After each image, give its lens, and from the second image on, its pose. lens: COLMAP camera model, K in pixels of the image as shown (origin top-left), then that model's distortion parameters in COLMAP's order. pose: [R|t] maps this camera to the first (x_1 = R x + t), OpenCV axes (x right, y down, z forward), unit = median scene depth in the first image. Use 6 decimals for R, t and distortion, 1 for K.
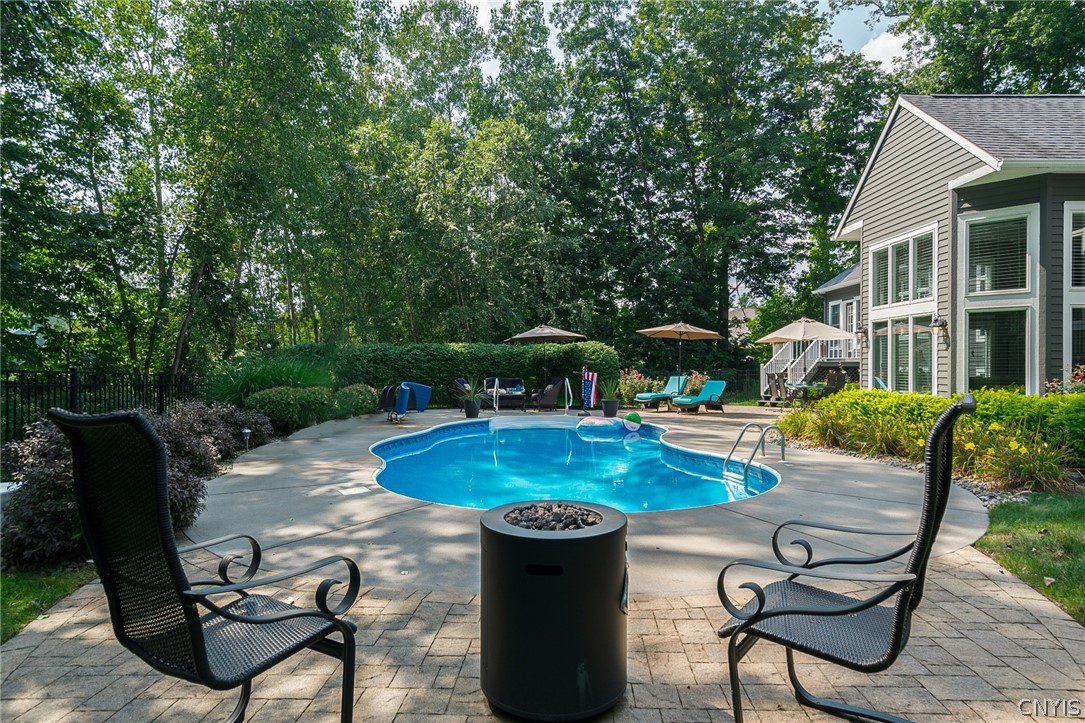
lens RADIAL K [[592.8, 0, 543.5], [0, 592.8, 361.0], [0, 0, 1]] dist [-0.001338, -0.000026]
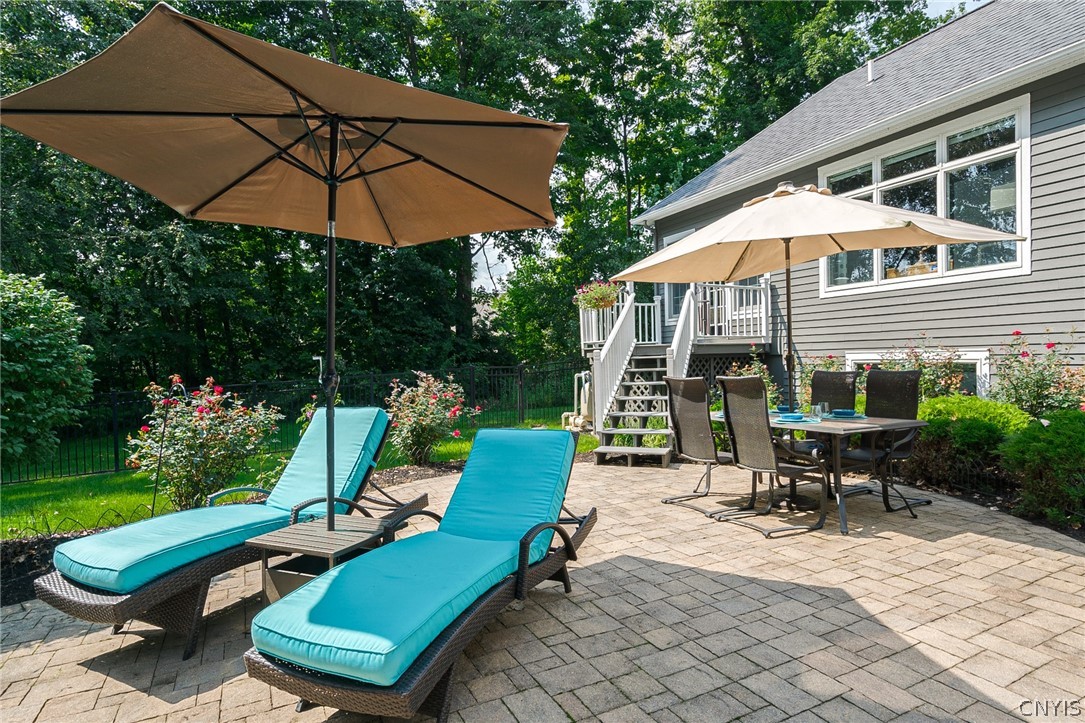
lens RADIAL K [[562.0, 0, 545.7], [0, 562.0, 359.1], [0, 0, 1]] dist [0.001425, 0.000090]
pose [[0.895160, -0.024405, 0.445076, 0.108273], [0.022914, 0.999699, 0.008731, 0.004437], [-0.445155, 0.002383, 0.895450, 0.421807]]
